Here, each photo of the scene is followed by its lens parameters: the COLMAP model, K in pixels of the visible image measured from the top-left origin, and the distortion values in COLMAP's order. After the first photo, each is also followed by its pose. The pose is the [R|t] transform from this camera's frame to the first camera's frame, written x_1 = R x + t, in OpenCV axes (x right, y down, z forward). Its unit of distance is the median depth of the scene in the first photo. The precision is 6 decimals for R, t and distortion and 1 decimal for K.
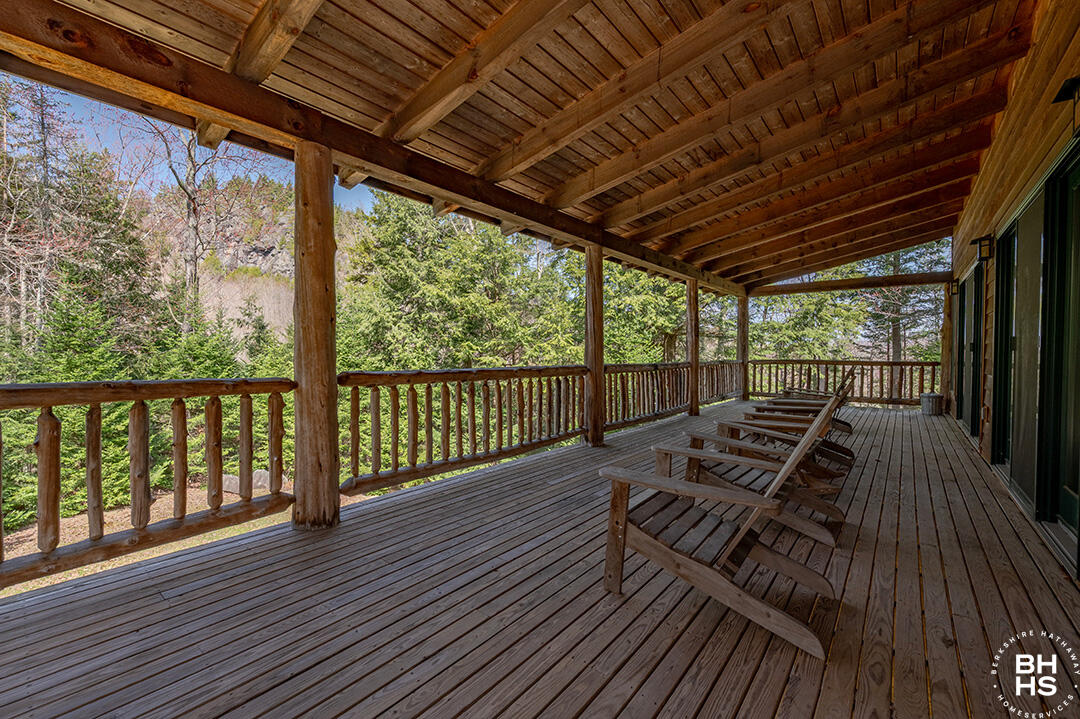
lens RADIAL K [[454.5, 0, 536.7], [0, 454.5, 352.7], [0, 0, 1]] dist [0.000887, 0.000378]
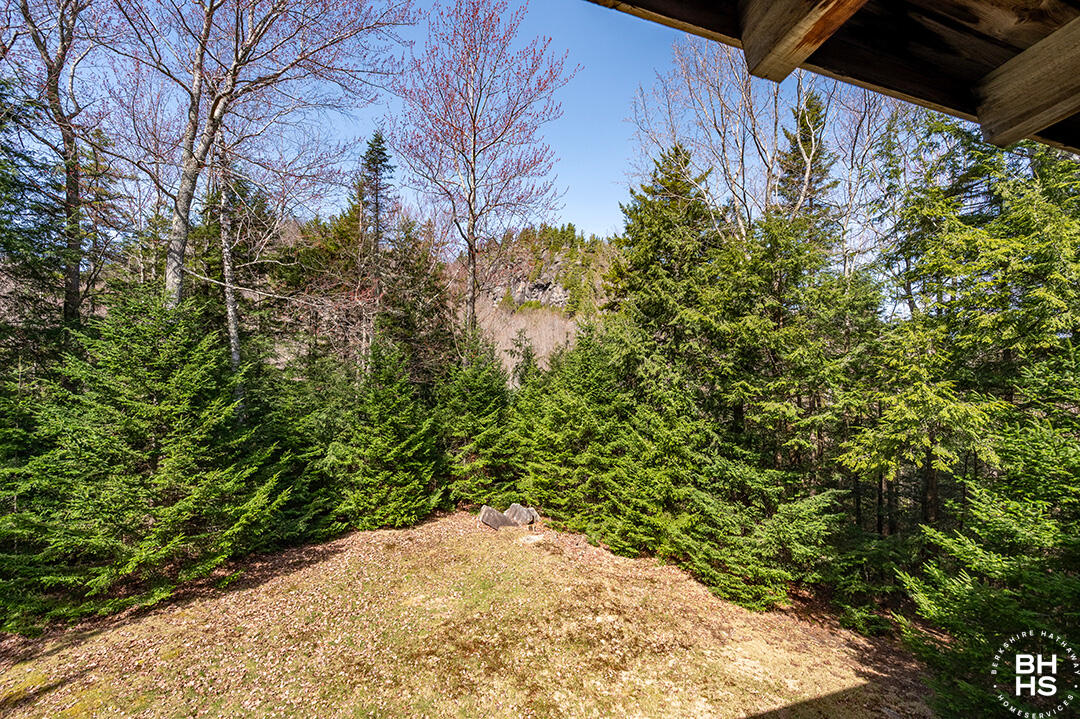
lens RADIAL K [[425.7, 0, 542.4], [0, 425.7, 362.2], [0, 0, 1]] dist [-0.003697, -0.000472]
pose [[0.848946, -0.003358, -0.528468, -0.053892], [-0.004622, 0.999894, -0.013778, -0.039385], [0.528459, 0.014139, 0.848841, 0.205903]]
